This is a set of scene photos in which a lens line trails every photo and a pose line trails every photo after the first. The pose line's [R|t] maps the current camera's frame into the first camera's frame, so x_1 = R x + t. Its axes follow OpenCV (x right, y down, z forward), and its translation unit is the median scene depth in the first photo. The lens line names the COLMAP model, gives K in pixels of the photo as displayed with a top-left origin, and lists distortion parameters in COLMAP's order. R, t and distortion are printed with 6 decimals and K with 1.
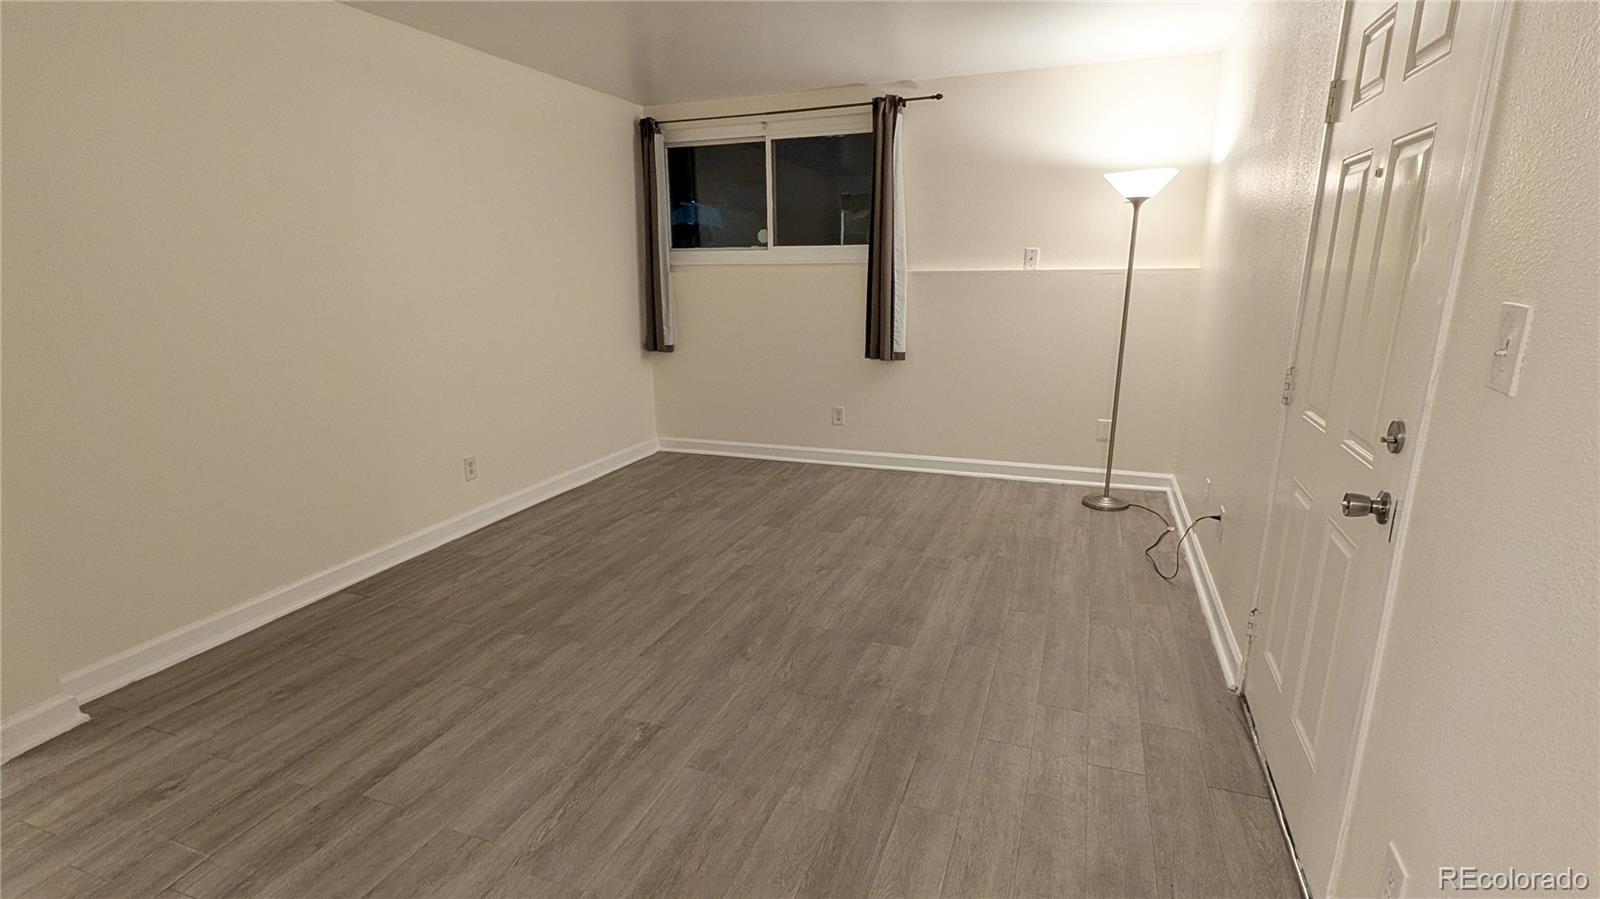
lens RADIAL K [[758.7, 0, 800.4], [0, 758.7, 454.1], [0, 0, 1]] dist [-0.002749, -0.000236]
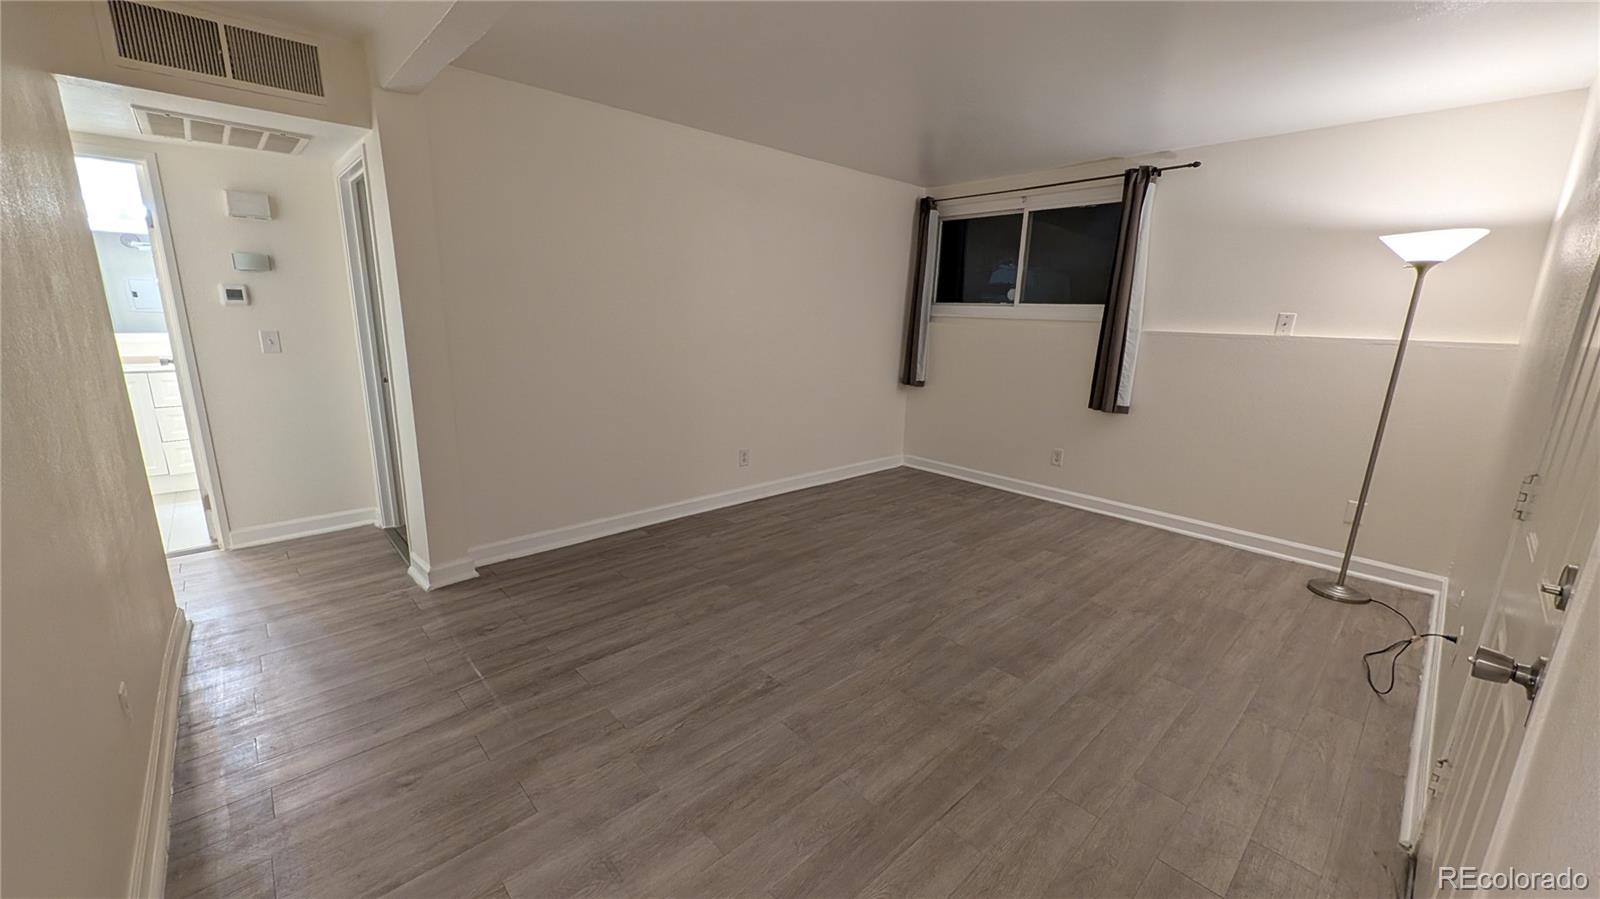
lens RADIAL K [[610.0, 0, 799.0], [0, 610.0, 447.5], [0, 0, 1]] dist [0.000381, -0.000266]
pose [[0.893025, 0.132364, -0.430100, 0.154415], [-0.144781, 0.989456, 0.003894, -0.022387], [0.426081, 0.058793, 0.902773, 0.062326]]
